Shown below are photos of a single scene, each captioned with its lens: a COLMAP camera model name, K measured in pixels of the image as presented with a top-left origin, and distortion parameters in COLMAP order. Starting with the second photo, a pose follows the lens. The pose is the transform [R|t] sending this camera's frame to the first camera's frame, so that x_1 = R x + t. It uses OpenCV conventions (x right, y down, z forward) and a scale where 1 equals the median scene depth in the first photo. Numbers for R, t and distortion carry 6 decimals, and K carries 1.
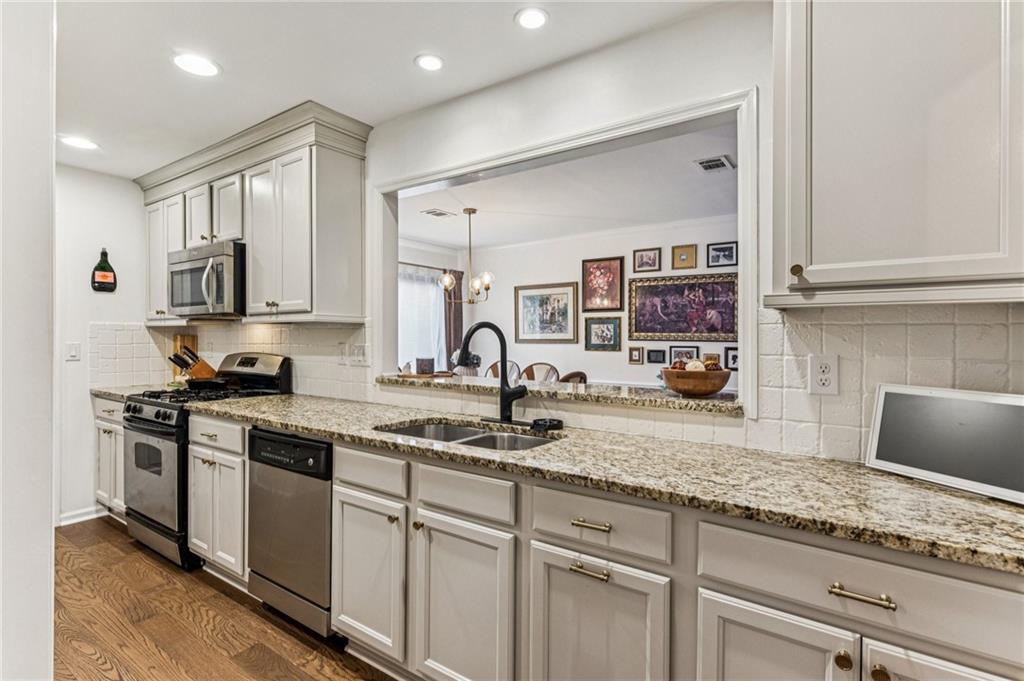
lens RADIAL K [[499.9, 0, 513.1], [0, 499.9, 340.1], [0, 0, 1]] dist [-0.000381, -0.001274]
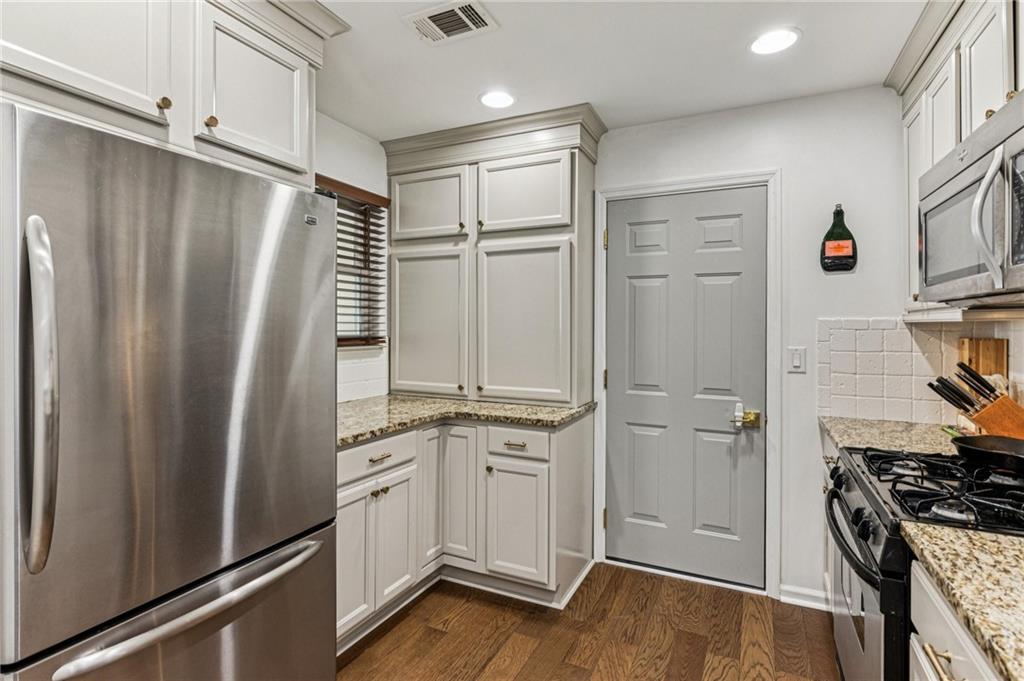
lens RADIAL K [[499.9, 0, 520.6], [0, 499.9, 325.1], [0, 0, 1]] dist [-0.000381, -0.001274]
pose [[0.163021, -0.004966, -0.986610, -0.243331], [-0.010414, 0.999923, -0.006754, -0.017201], [0.986568, 0.011376, 0.162957, 0.489364]]
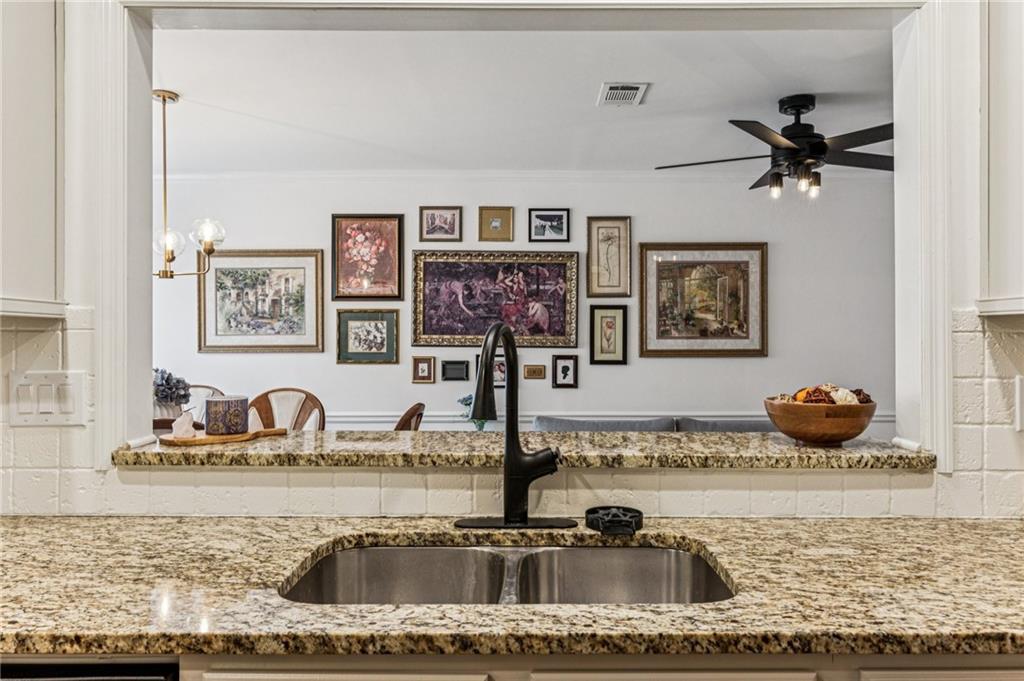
lens RADIAL K [[709.6, 0, 514.8], [0, 709.6, 338.1], [0, 0, 1]] dist [0.011324, -0.010538]
pose [[0.821956, -0.003671, 0.569539, -0.261374], [0.005366, 0.999985, -0.001299, -0.012358], [-0.569525, 0.004124, 0.821963, 0.263171]]
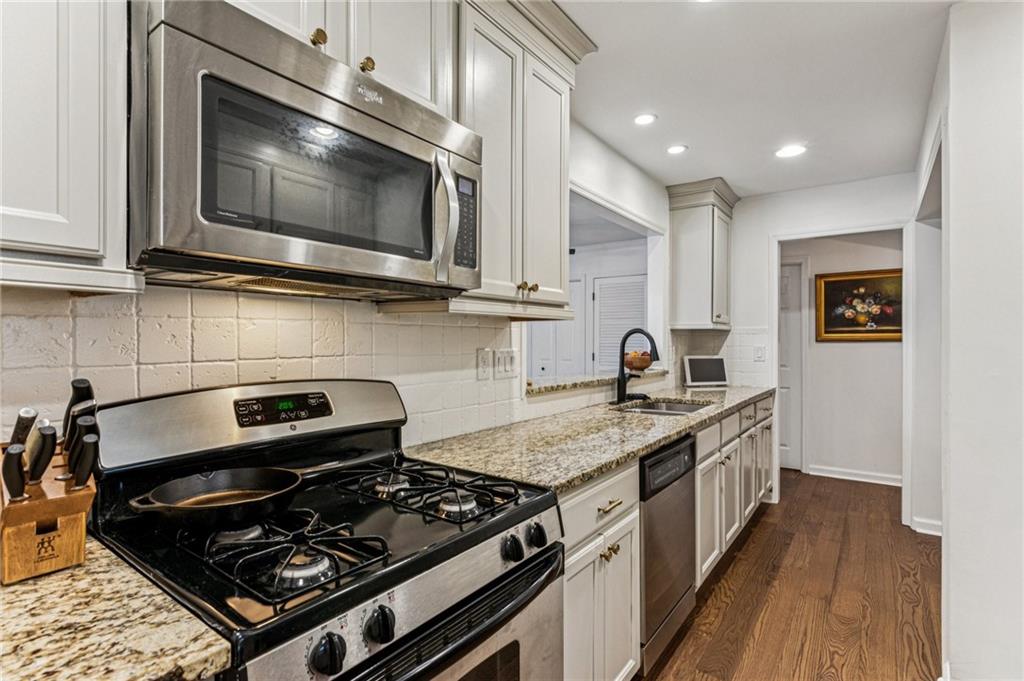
lens RADIAL K [[499.9, 0, 504.6], [0, 499.9, 342.3], [0, 0, 1]] dist [-0.000381, -0.001274]
pose [[0.023754, -0.007070, 0.999693, -0.861426], [0.003954, 0.999968, 0.006978, -0.006297], [-0.999710, 0.003787, 0.023781, 0.799263]]
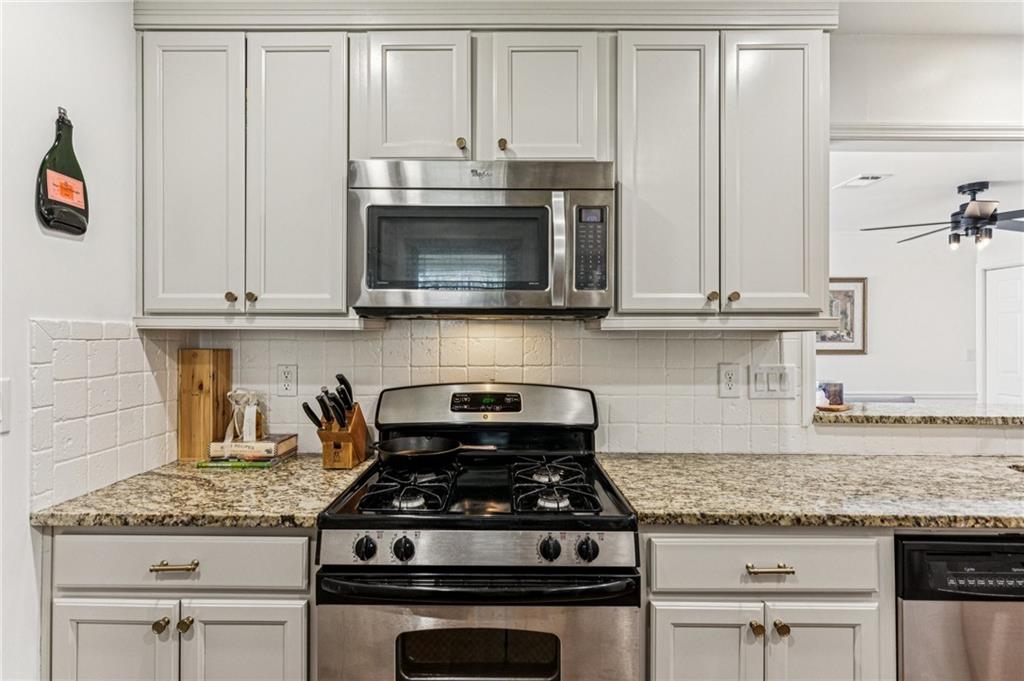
lens RADIAL K [[499.9, 0, 504.4], [0, 499.9, 339.4], [0, 0, 1]] dist [-0.000381, -0.001274]
pose [[0.825558, -0.000545, 0.564317, -0.772528], [0.001797, 0.999997, -0.001663, -0.019247], [-0.564314, 0.002387, 0.825557, 0.538960]]
